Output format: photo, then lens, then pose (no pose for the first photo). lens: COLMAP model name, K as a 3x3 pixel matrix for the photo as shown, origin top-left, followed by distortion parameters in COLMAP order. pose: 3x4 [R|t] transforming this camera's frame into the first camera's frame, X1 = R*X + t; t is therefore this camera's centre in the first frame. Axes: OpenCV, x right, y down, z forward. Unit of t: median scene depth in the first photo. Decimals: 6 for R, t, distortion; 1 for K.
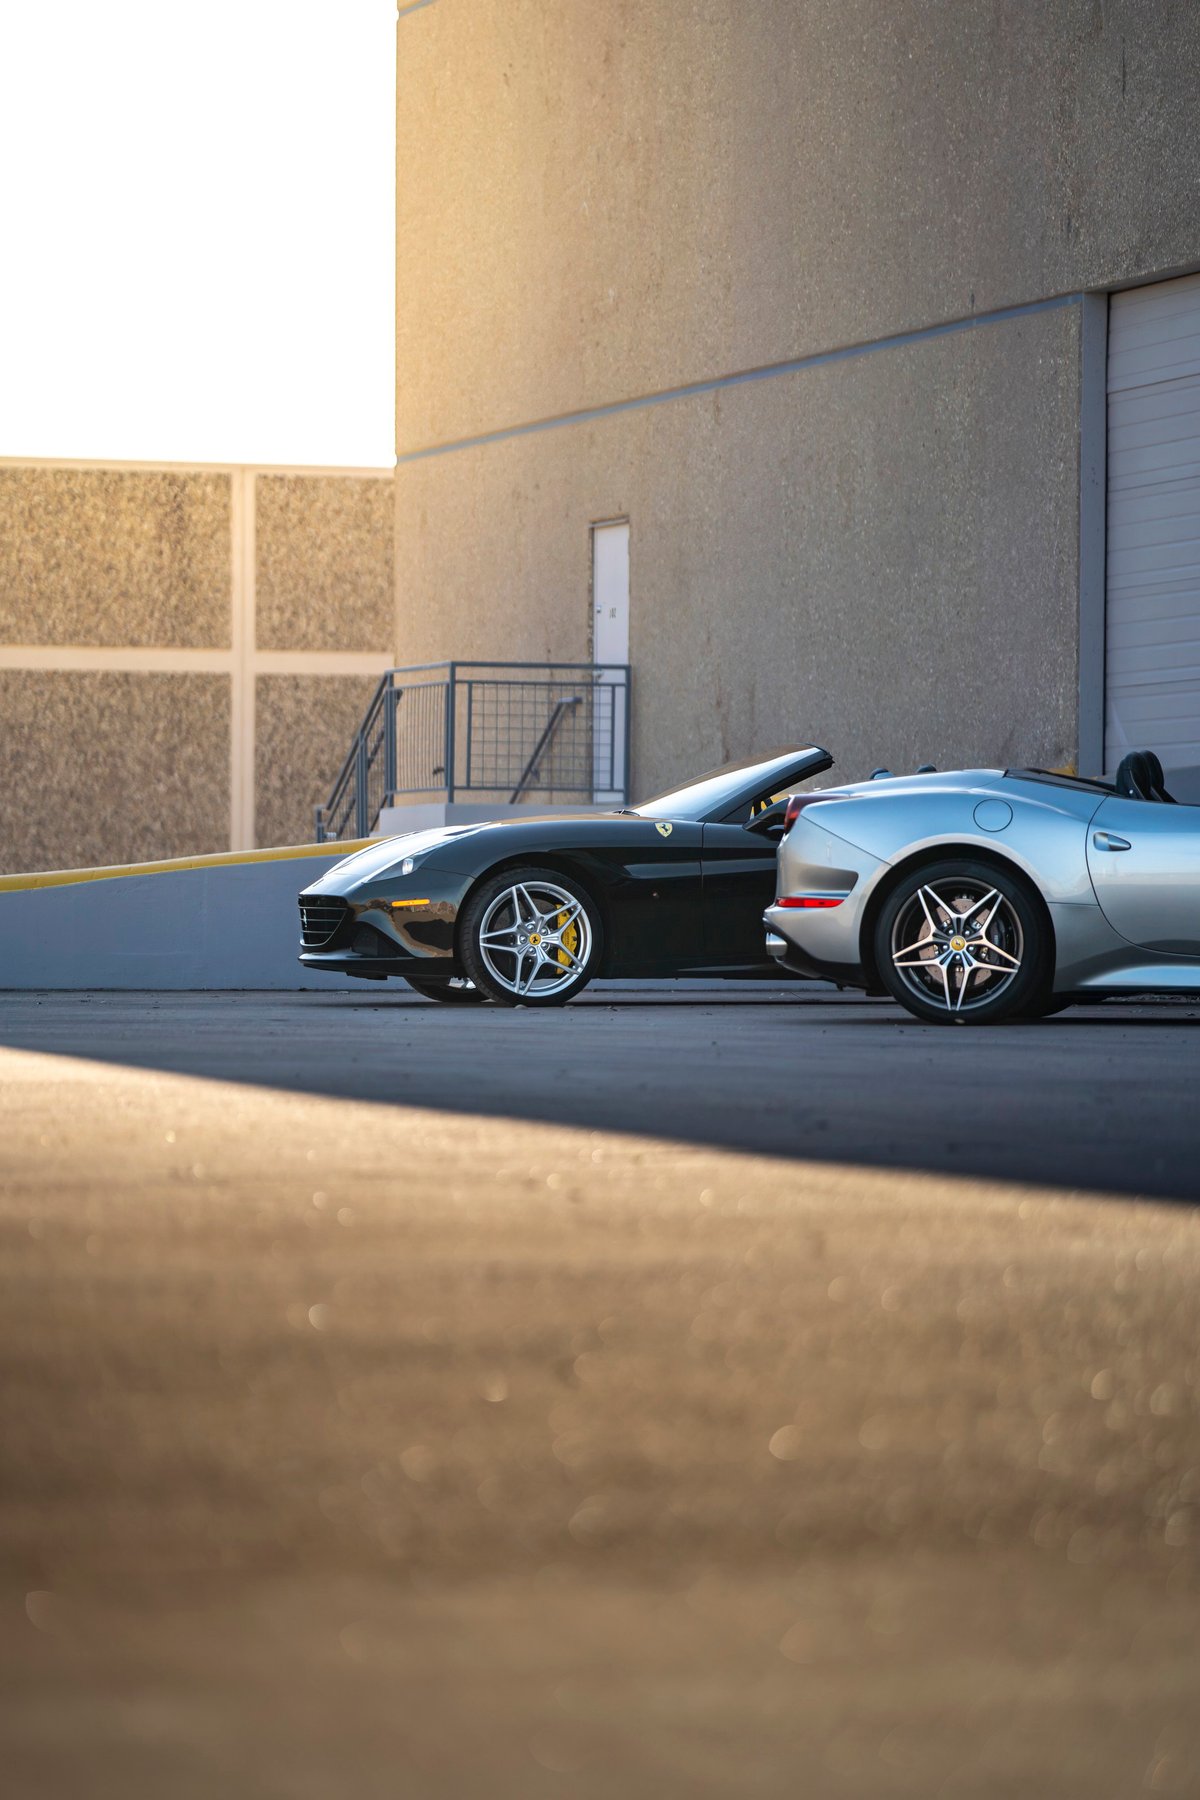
lens RADIAL K [[6458.1, 0, 600.0], [0, 6458.1, 900.0], [0, 0, 1]] dist [0.290521, -0.420352]
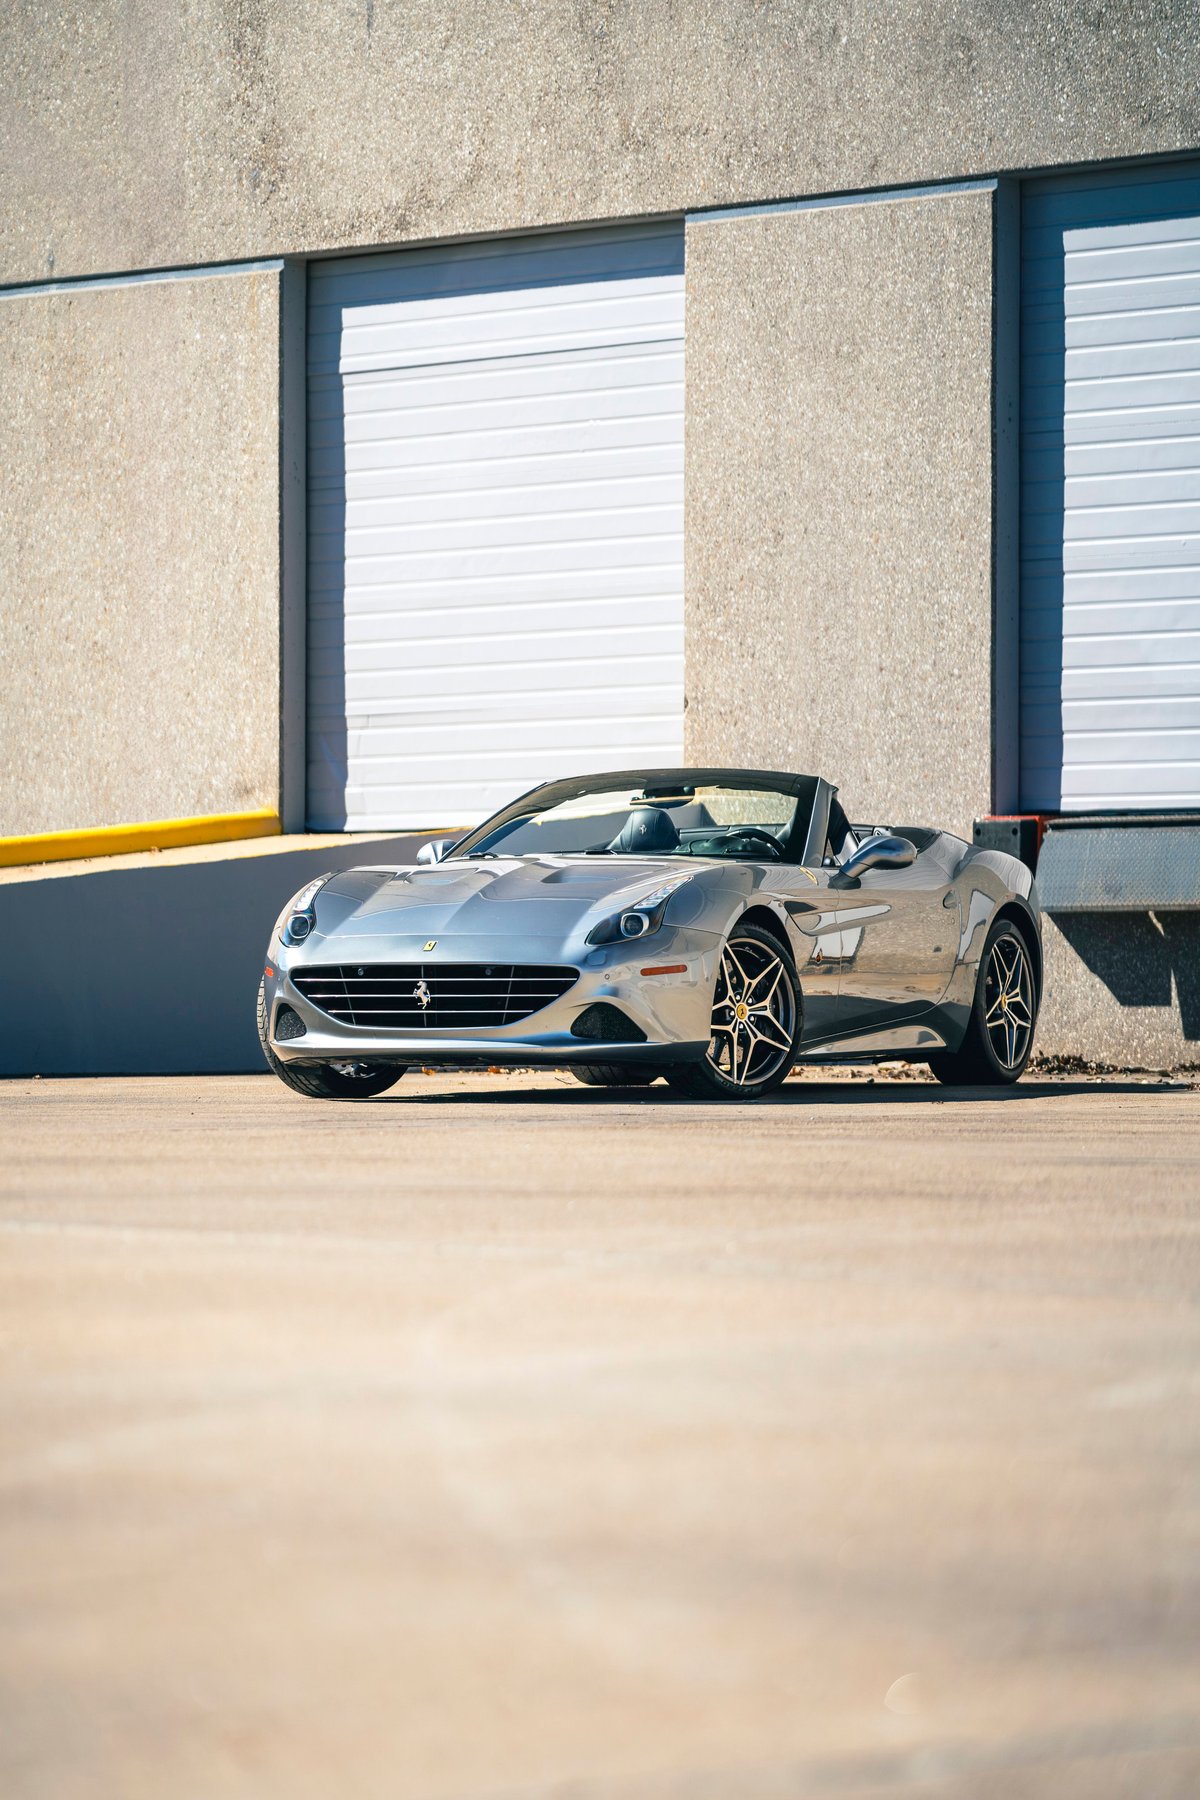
lens RADIAL K [[6545.4, 0, 600.0], [0, 6545.4, 900.0], [0, 0, 1]] dist [0.336243, -1.582206]
pose [[0.891322, -0.000365, 0.453371, -0.305057], [0.004516, 0.999957, -0.008073, -0.001318], [-0.453348, 0.009243, 0.891286, 0.219634]]
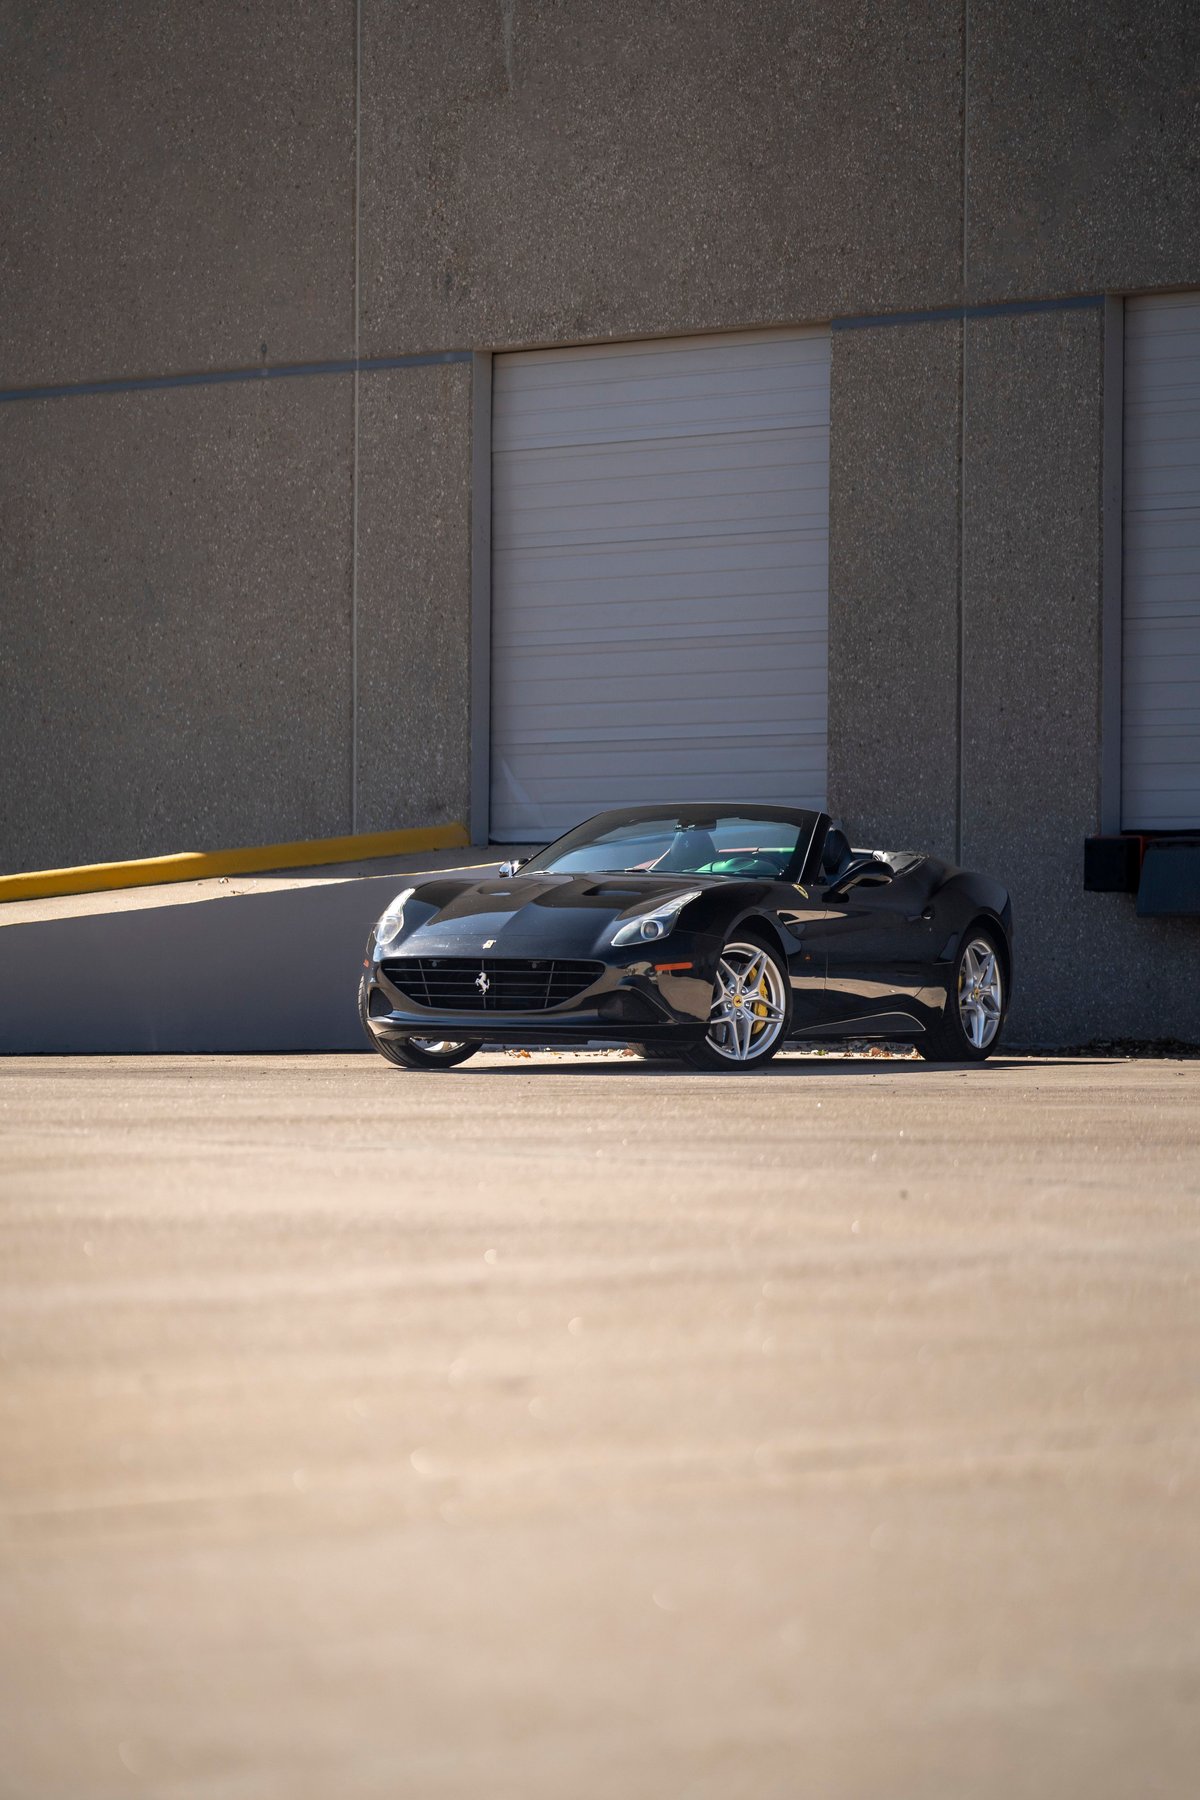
lens RADIAL K [[6421.3, 0, 600.0], [0, 6421.3, 900.0], [0, 0, 1]] dist [0.254952, 1.971052]
pose [[0.884809, 0.002265, 0.465949, -0.400273], [0.000457, 0.999983, -0.005728, -0.003193], [-0.465955, 0.005282, 0.884793, 0.118236]]
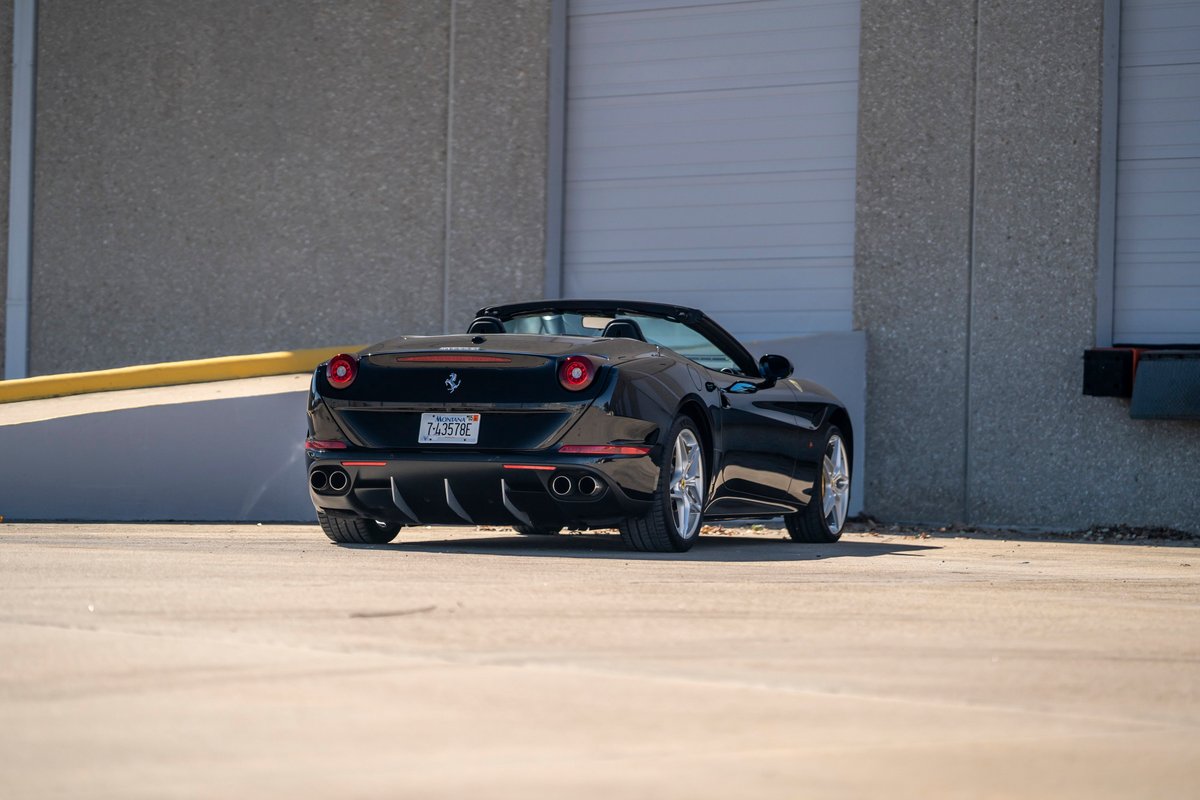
lens RADIAL K [[4363.6, 0, 600.0], [0, 4363.6, 400.0], [0, 0, 1]] dist [0.336243, -1.582206]
pose [[0.883562, 0.018529, 0.467948, -0.313670], [-0.017975, 0.999822, -0.005649, -0.003495], [-0.467969, -0.003421, 0.883738, 0.308904]]
